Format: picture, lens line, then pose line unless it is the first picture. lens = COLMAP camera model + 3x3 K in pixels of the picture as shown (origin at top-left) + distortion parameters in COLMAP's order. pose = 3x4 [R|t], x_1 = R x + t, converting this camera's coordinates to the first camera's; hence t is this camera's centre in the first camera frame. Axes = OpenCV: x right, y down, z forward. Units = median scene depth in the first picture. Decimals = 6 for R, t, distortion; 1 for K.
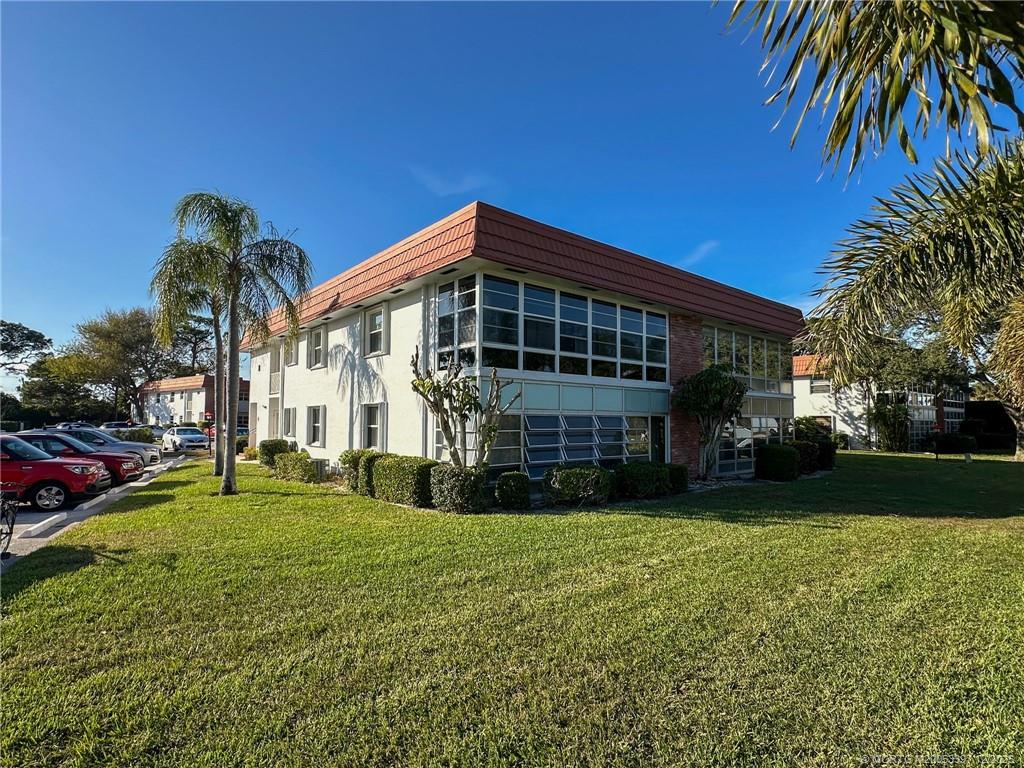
lens RADIAL K [[520.2, 0, 511.0], [0, 520.2, 383.3], [0, 0, 1]] dist [0.022564, 0.000518]
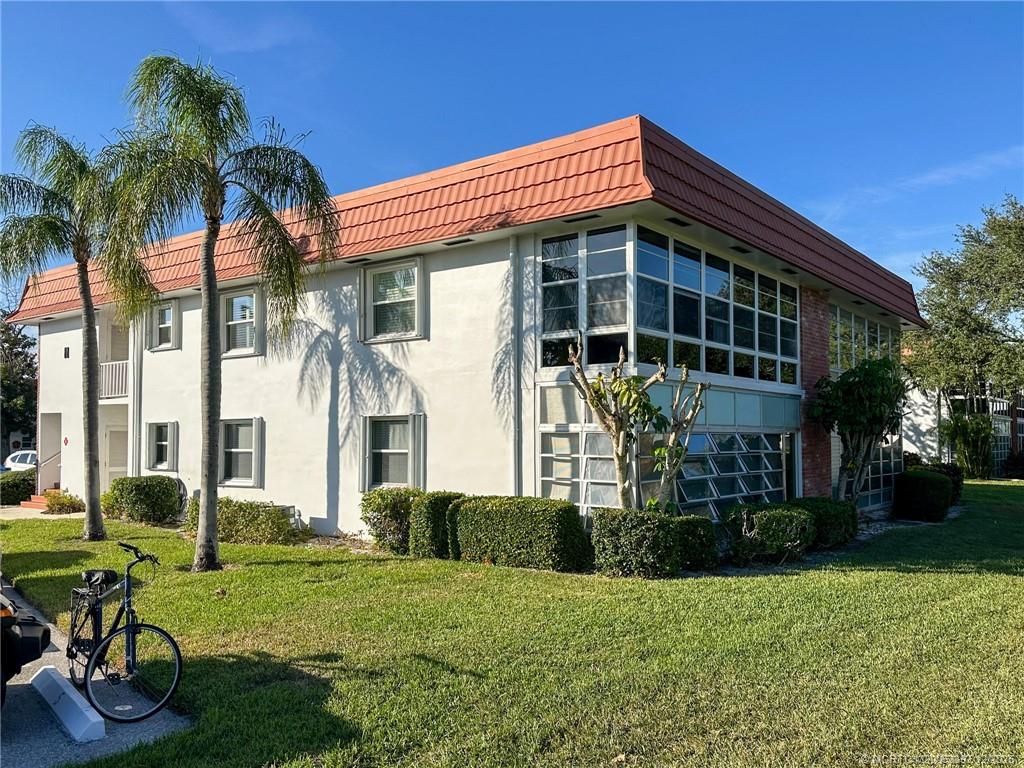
lens RADIAL K [[826.2, 0, 512.2], [0, 826.2, 389.6], [0, 0, 1]] dist [0.119033, -0.000465]
pose [[0.973545, 0.006008, 0.228418, -0.367259], [-0.009122, 0.999879, 0.012577, -0.006827], [-0.228315, -0.014327, 0.973482, -0.014422]]
